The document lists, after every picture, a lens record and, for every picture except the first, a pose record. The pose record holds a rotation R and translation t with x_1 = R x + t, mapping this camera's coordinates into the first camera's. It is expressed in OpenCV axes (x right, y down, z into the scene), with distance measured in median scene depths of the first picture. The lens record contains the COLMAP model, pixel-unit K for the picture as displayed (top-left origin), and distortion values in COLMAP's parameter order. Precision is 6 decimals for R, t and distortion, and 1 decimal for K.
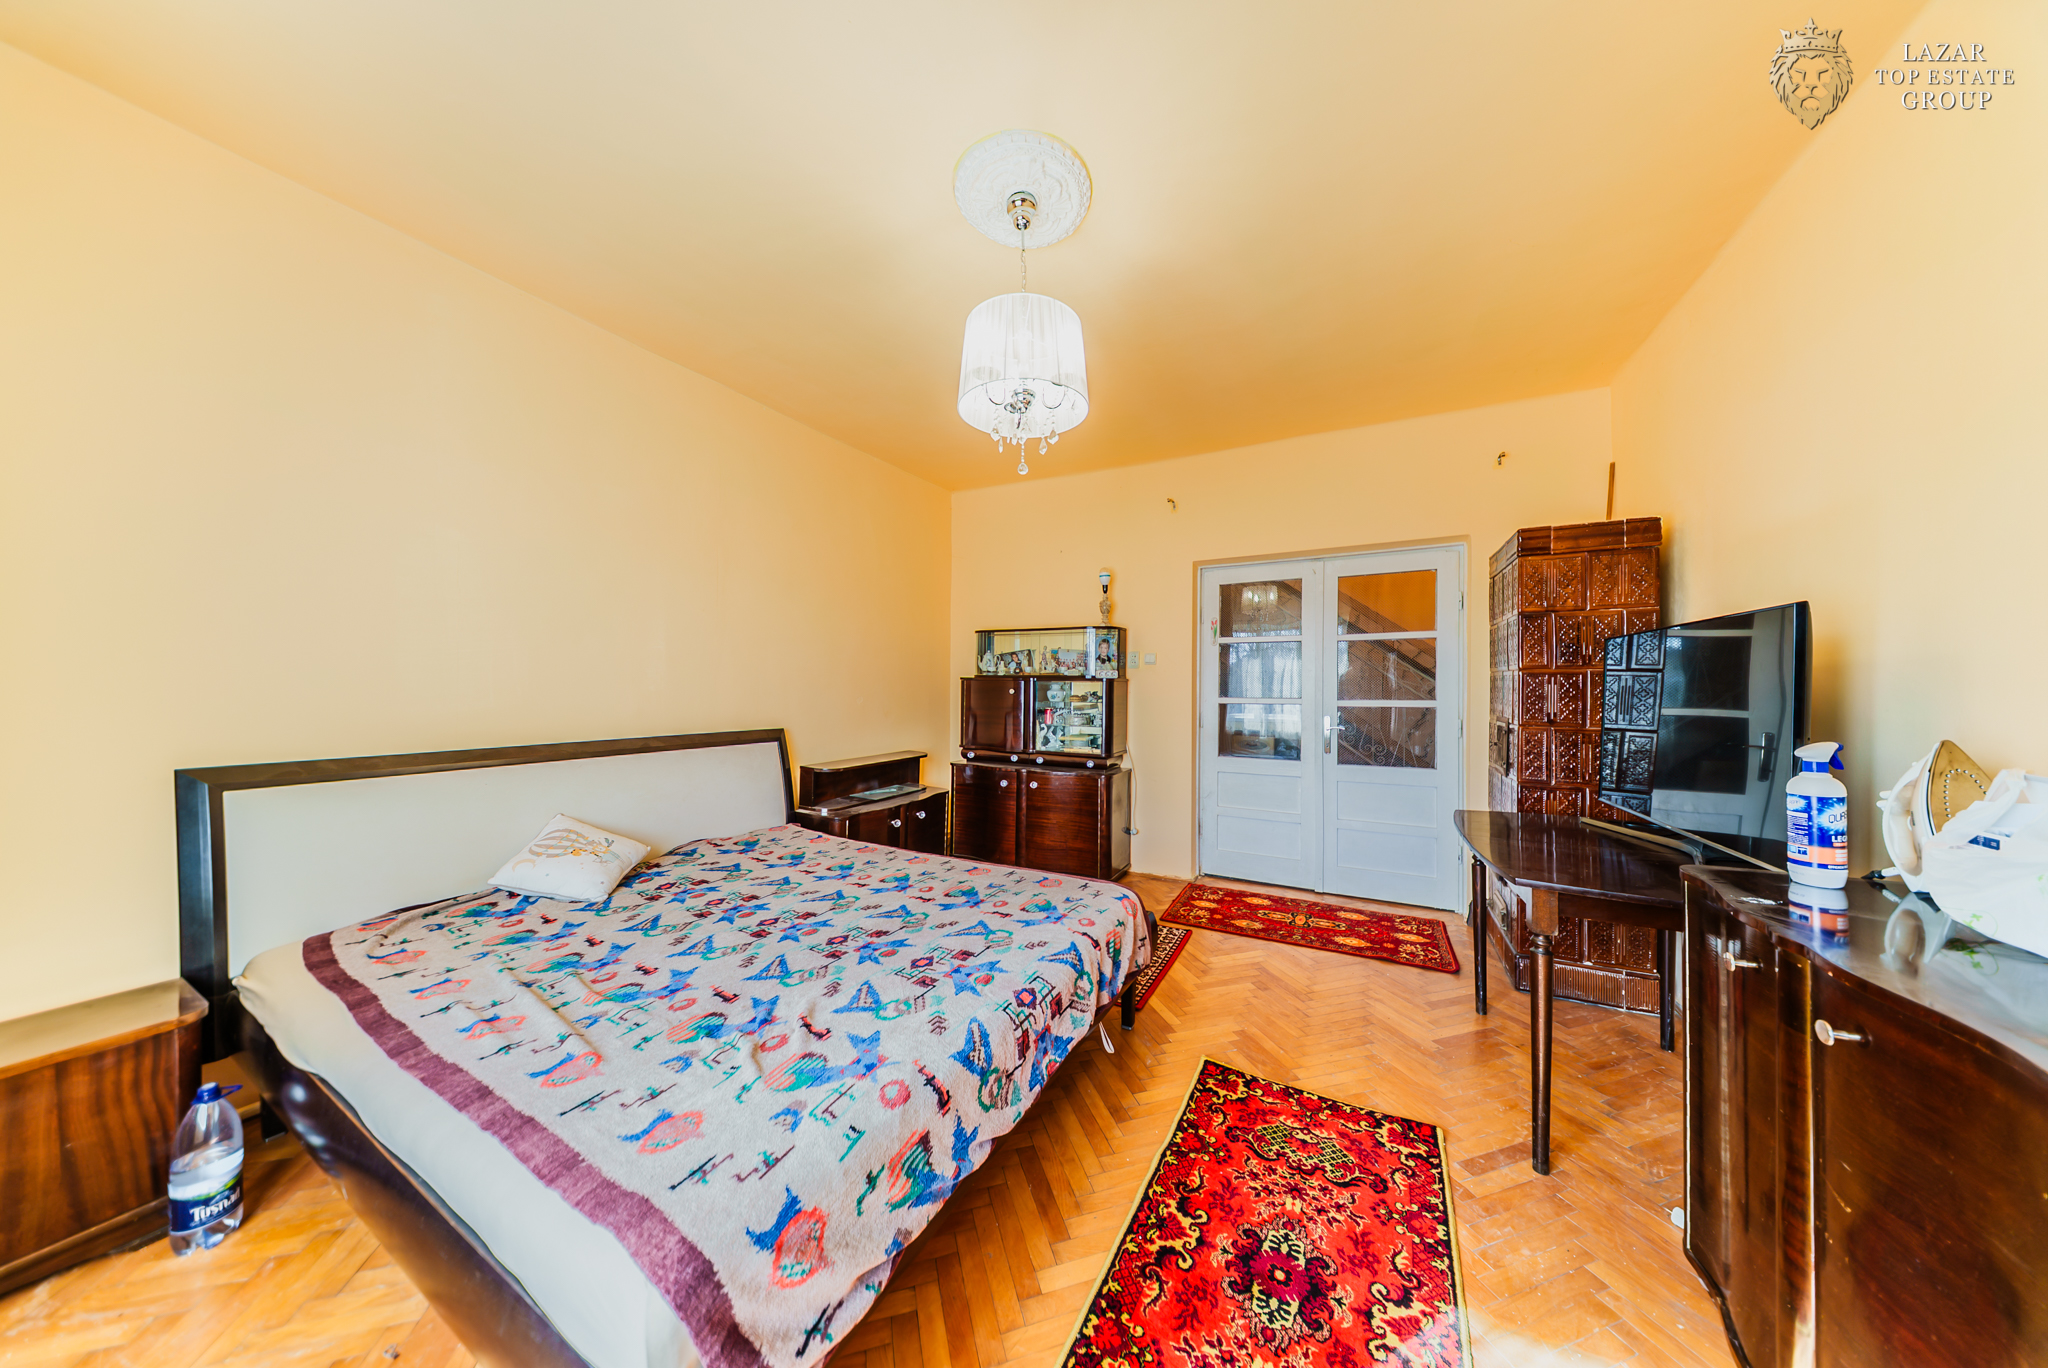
lens RADIAL K [[603.8, 0, 1023.5], [0, 603.8, 687.0], [0, 0, 1]] dist [0.000518, -0.000489]
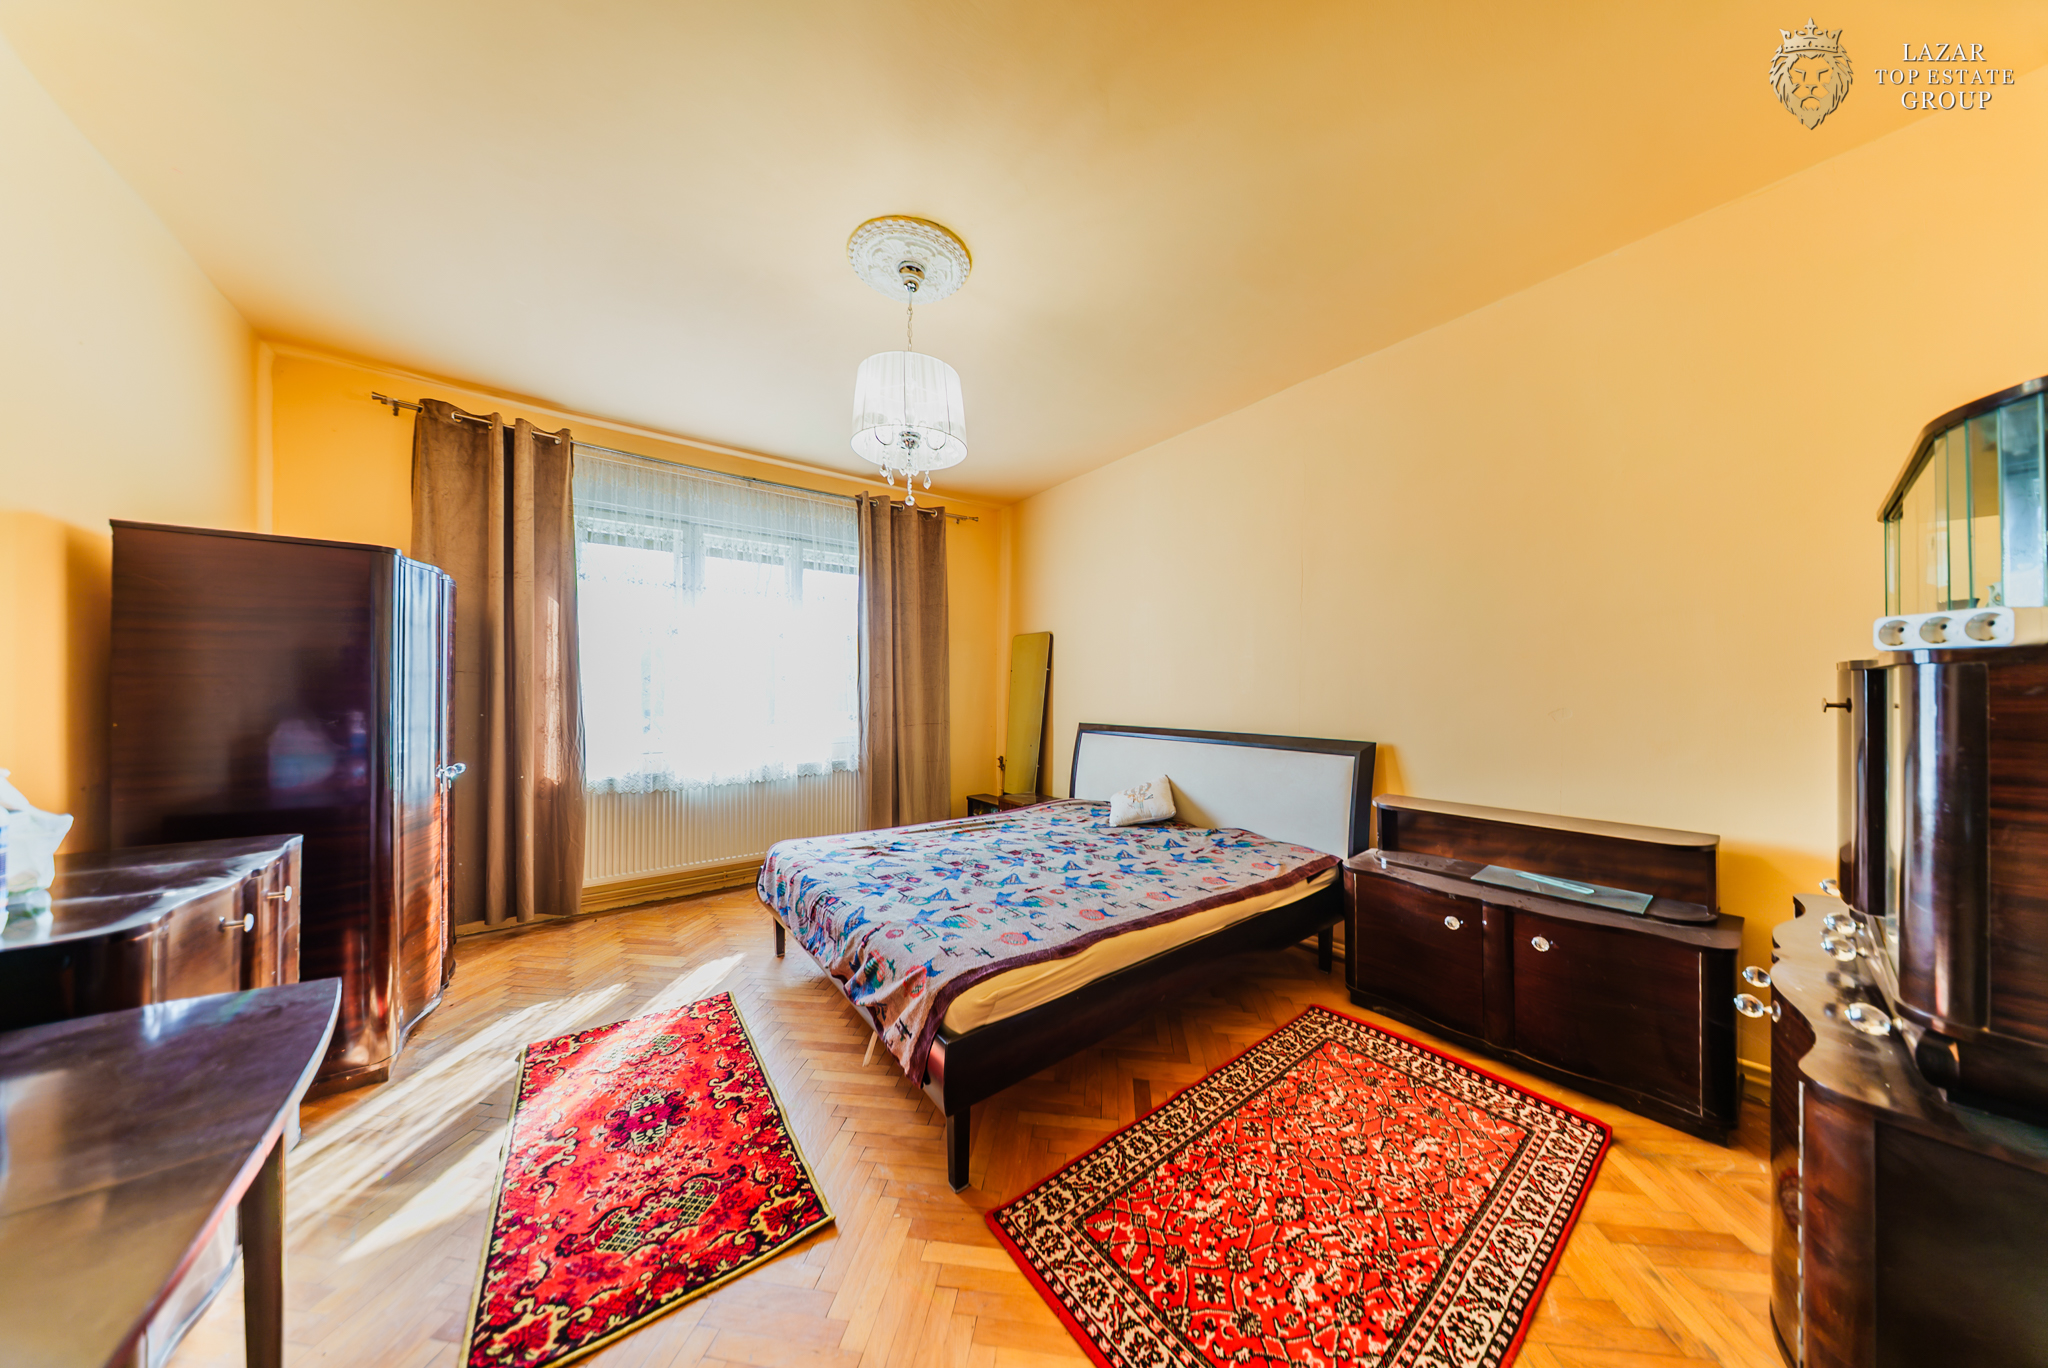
lens RADIAL K [[603.8, 0, 1043.1], [0, 603.8, 676.8], [0, 0, 1]] dist [0.000518, -0.000489]
pose [[-0.384699, -0.014809, -0.922923, 0.933203], [-0.000828, 0.999876, -0.015699, -0.012528], [0.923042, -0.005275, -0.384664, 1.617638]]
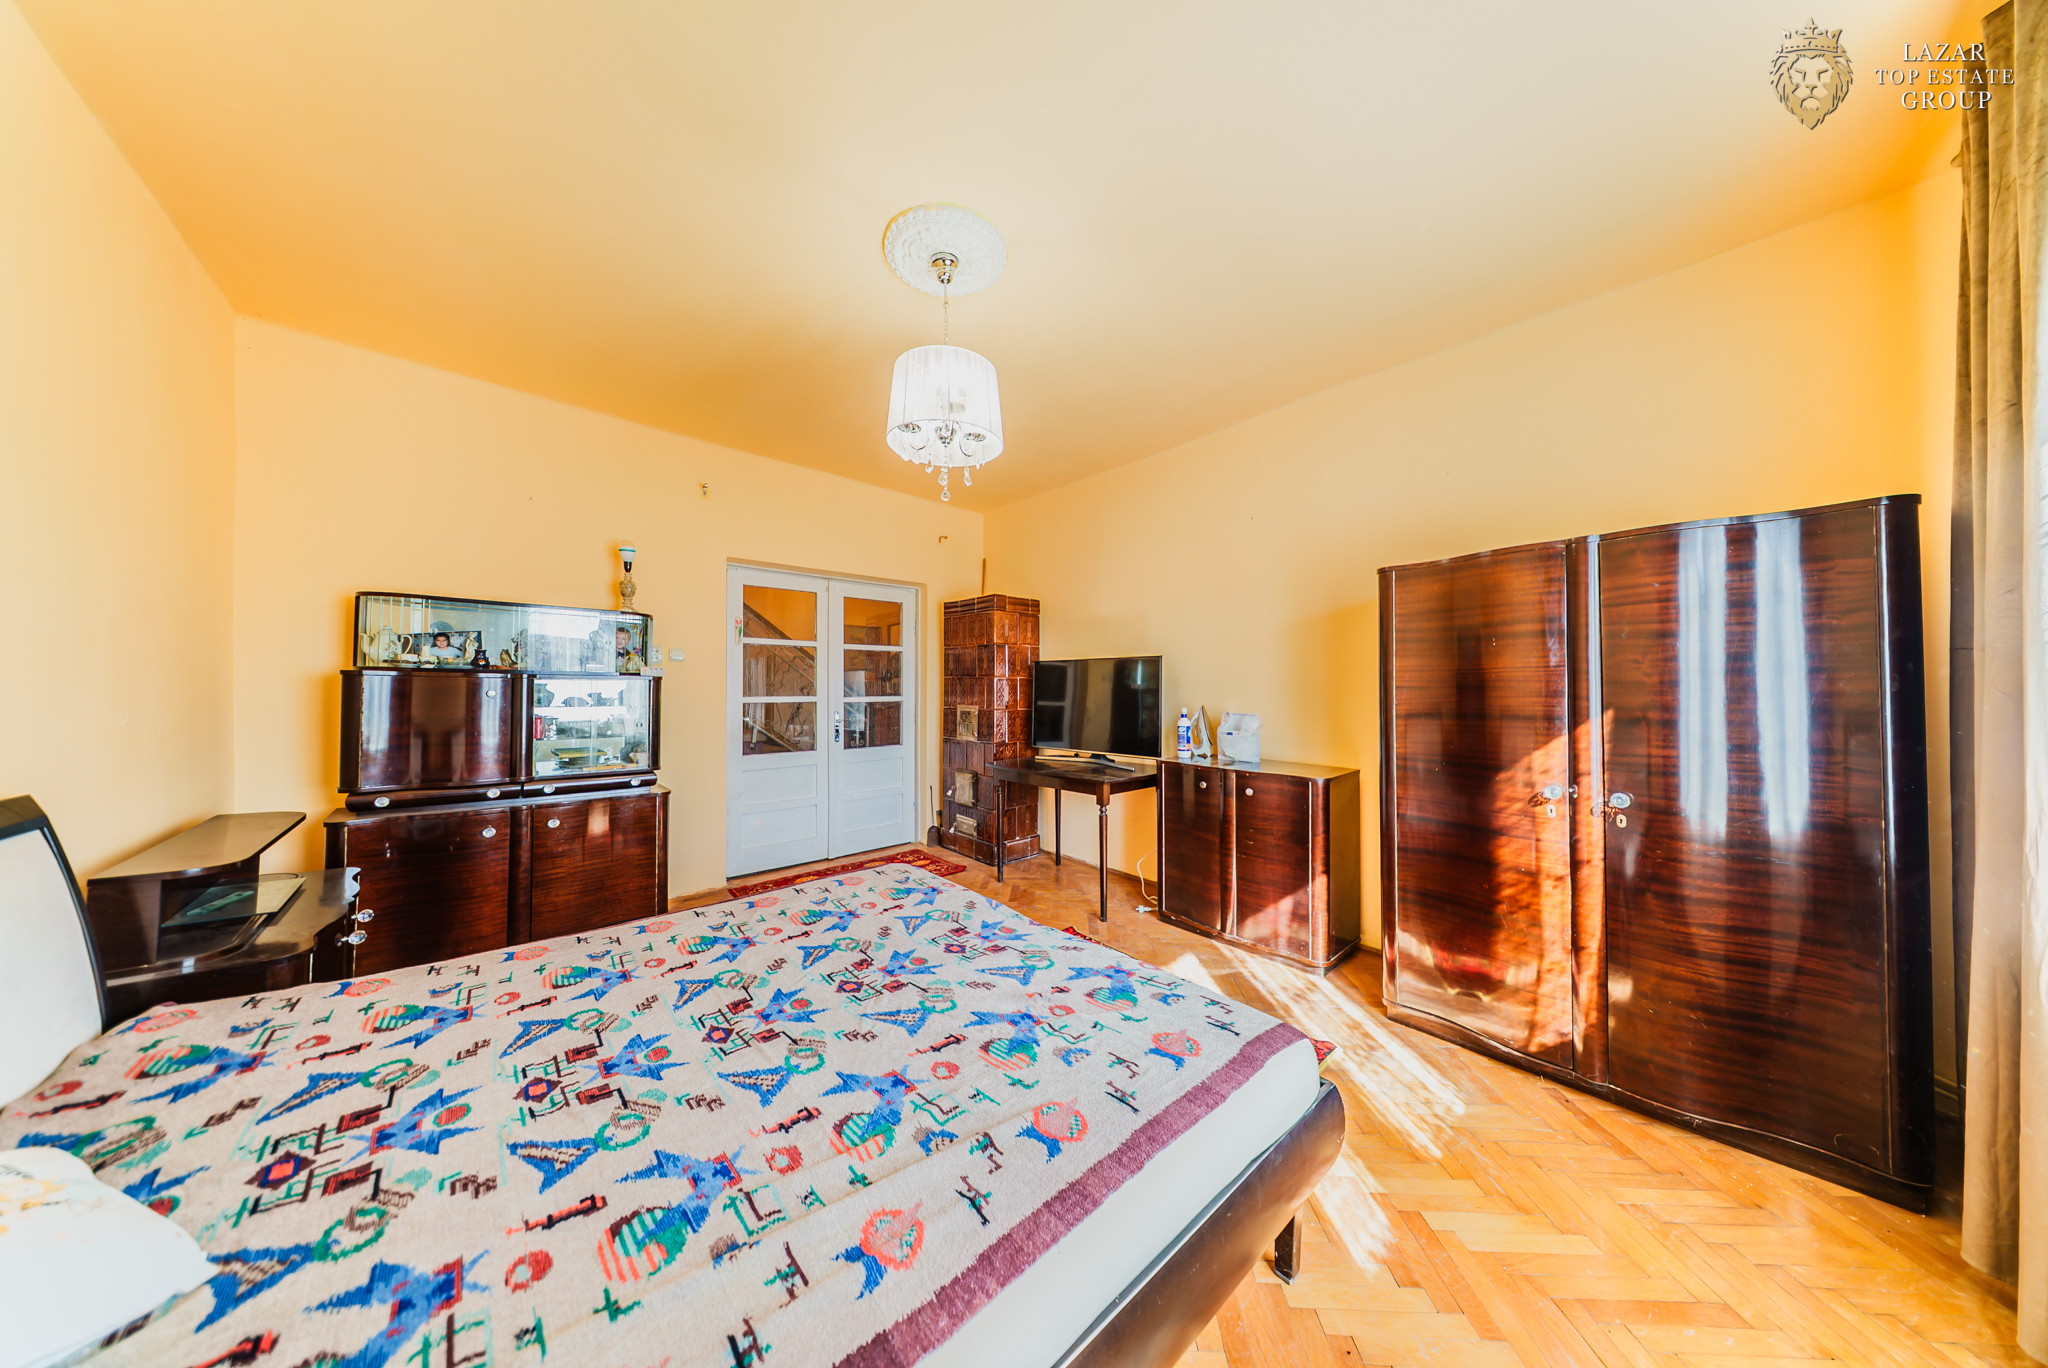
lens RADIAL K [[603.8, 0, 1030.3], [0, 603.8, 689.9], [0, 0, 1]] dist [0.000518, -0.000489]
pose [[0.334539, -0.006748, 0.942358, -0.977982], [-0.001922, 0.999967, 0.007843, -0.007503], [-0.942380, -0.004435, 0.334516, 0.453676]]
